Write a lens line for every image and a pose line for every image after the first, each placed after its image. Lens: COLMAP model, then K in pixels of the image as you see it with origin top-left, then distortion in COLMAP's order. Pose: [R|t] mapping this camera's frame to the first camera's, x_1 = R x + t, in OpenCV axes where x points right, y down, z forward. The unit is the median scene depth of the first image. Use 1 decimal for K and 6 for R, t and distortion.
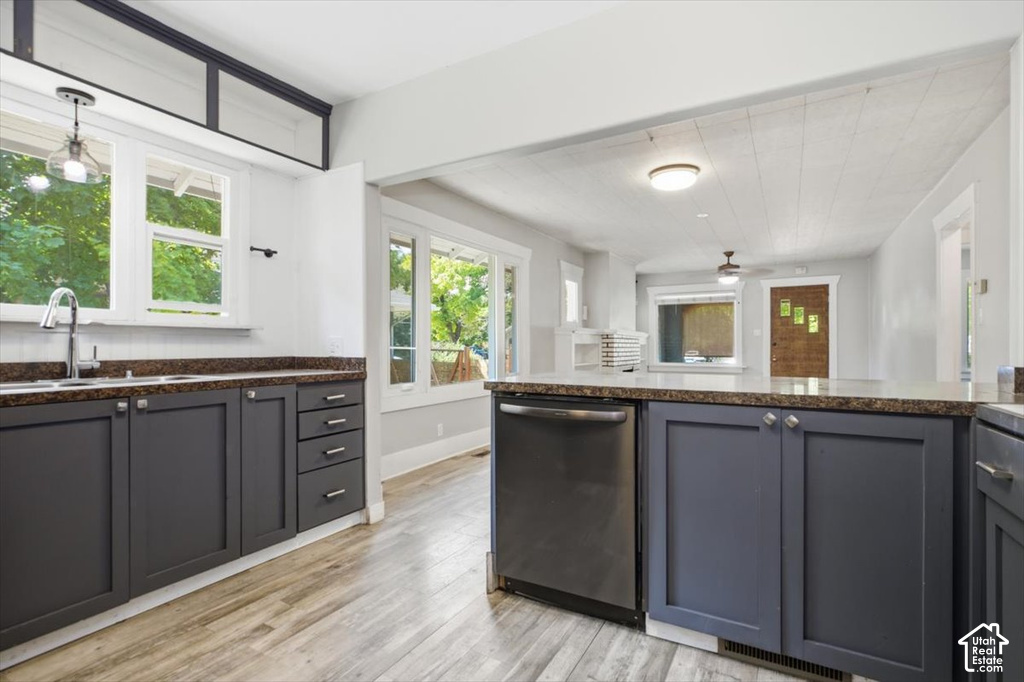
lens RADIAL K [[477.7, 0, 527.8], [0, 477.7, 341.6], [0, 0, 1]] dist [-0.006261, -0.000790]
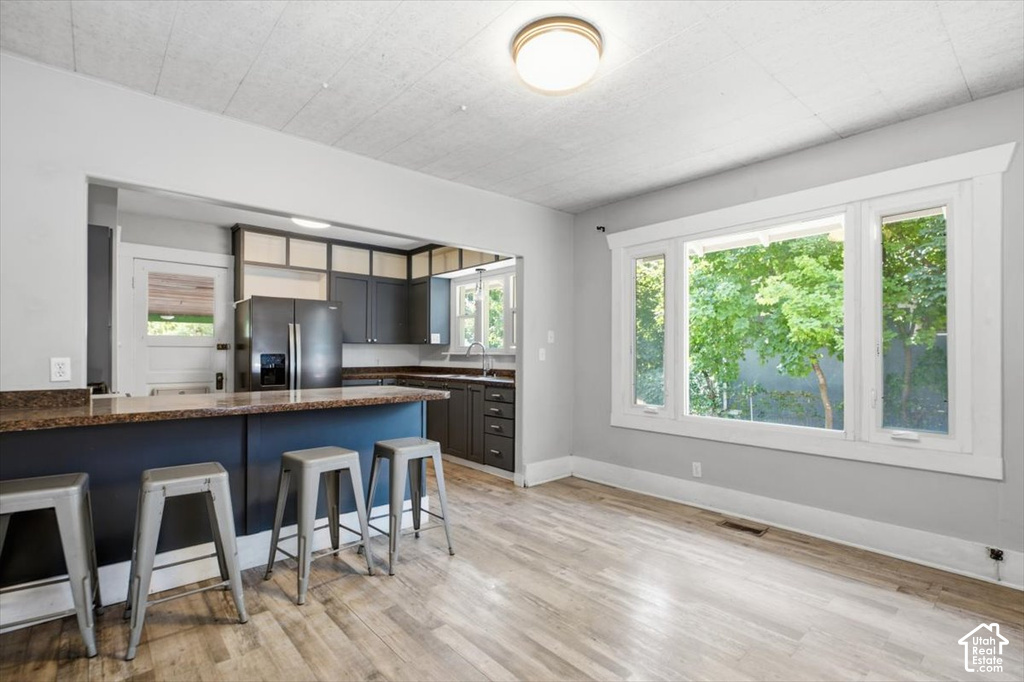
lens RADIAL K [[477.7, 0, 525.0], [0, 477.7, 352.2], [0, 0, 1]] dist [-0.006261, -0.000790]
pose [[-0.337268, -0.004488, -0.941398, 1.391809], [0.006956, 0.999949, -0.007259, -0.028397], [0.941383, -0.008997, -0.337220, 2.000437]]
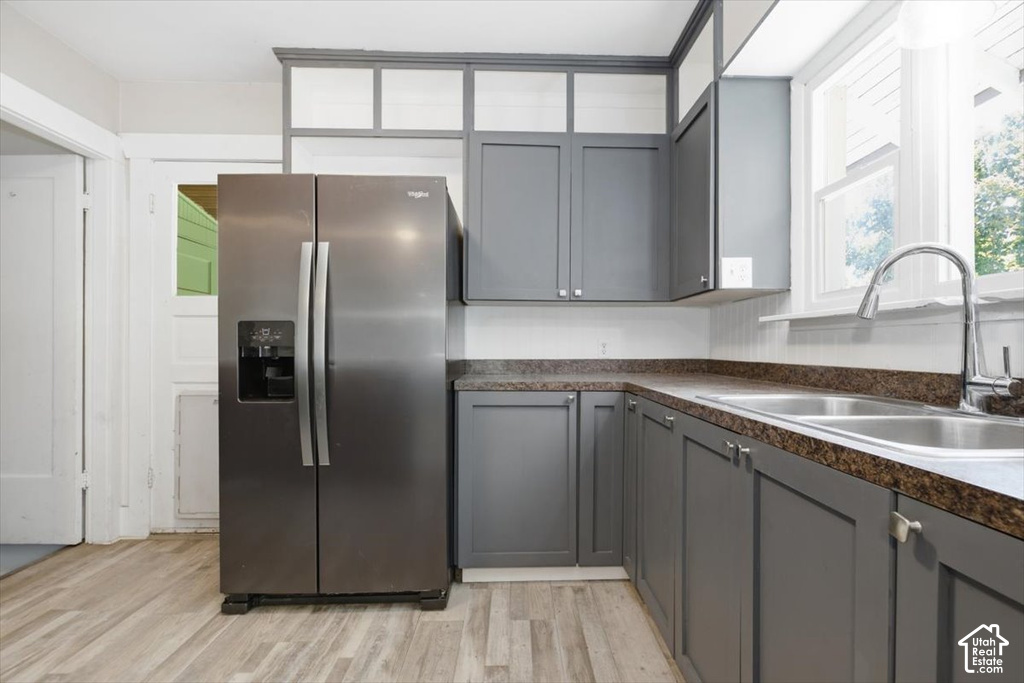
lens RADIAL K [[477.7, 0, 528.4], [0, 477.7, 347.1], [0, 0, 1]] dist [-0.006261, -0.000790]
pose [[-0.863907, 0.000523, -0.503651, -0.268055], [0.005441, 0.999951, -0.008294, 0.011347], [0.503622, -0.009906, -0.863867, 1.140326]]
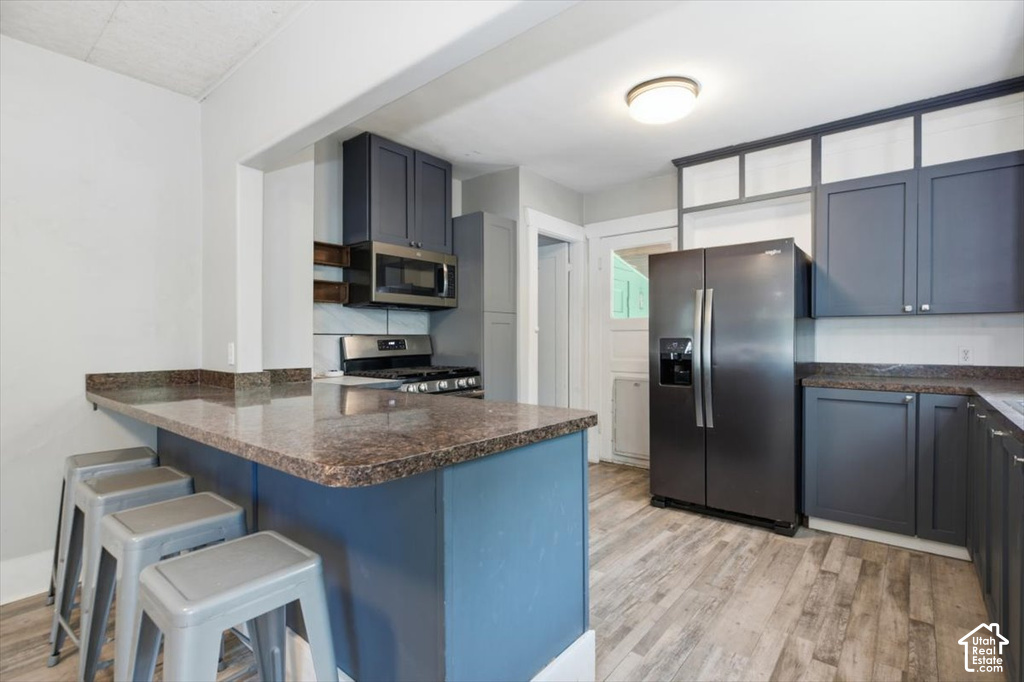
lens RADIAL K [[477.7, 0, 530.7], [0, 477.7, 342.9], [0, 0, 1]] dist [-0.006261, -0.000790]
pose [[-0.984519, 0.001648, 0.175269, -0.113264], [0.000959, 0.999991, -0.004012, -0.025445], [-0.175274, -0.003782, -0.984512, 1.671451]]
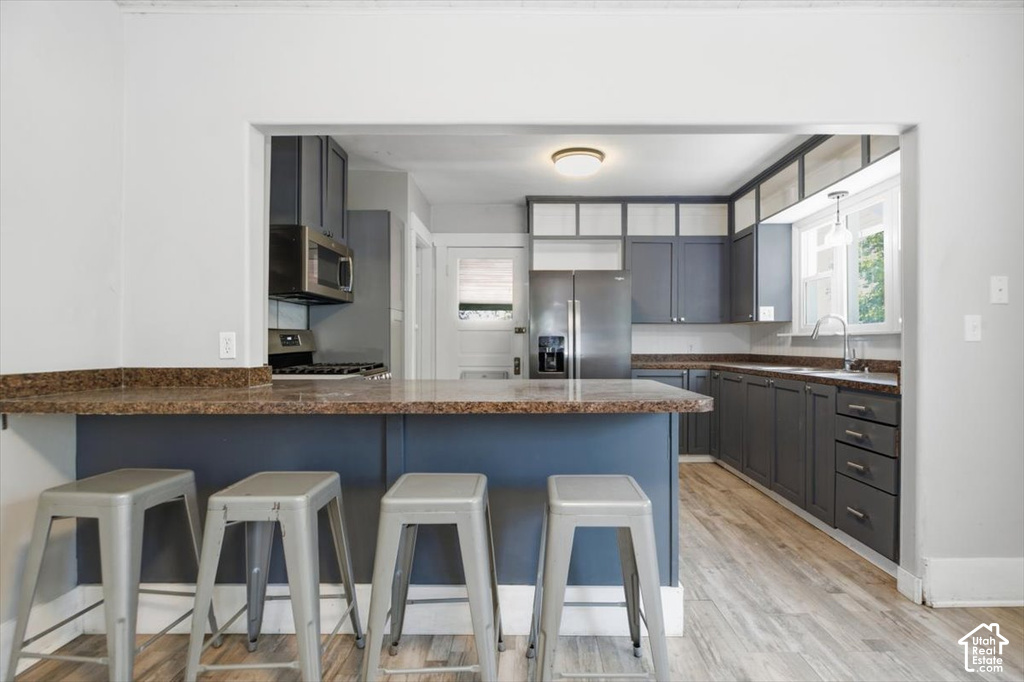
lens RADIAL K [[477.7, 0, 530.9], [0, 477.7, 342.2], [0, 0, 1]] dist [-0.006261, -0.000790]
pose [[-0.879575, -0.002159, -0.475756, 0.686484], [0.004479, 0.999908, -0.012819, 0.002810], [0.475740, -0.013406, -0.879484, 1.797739]]
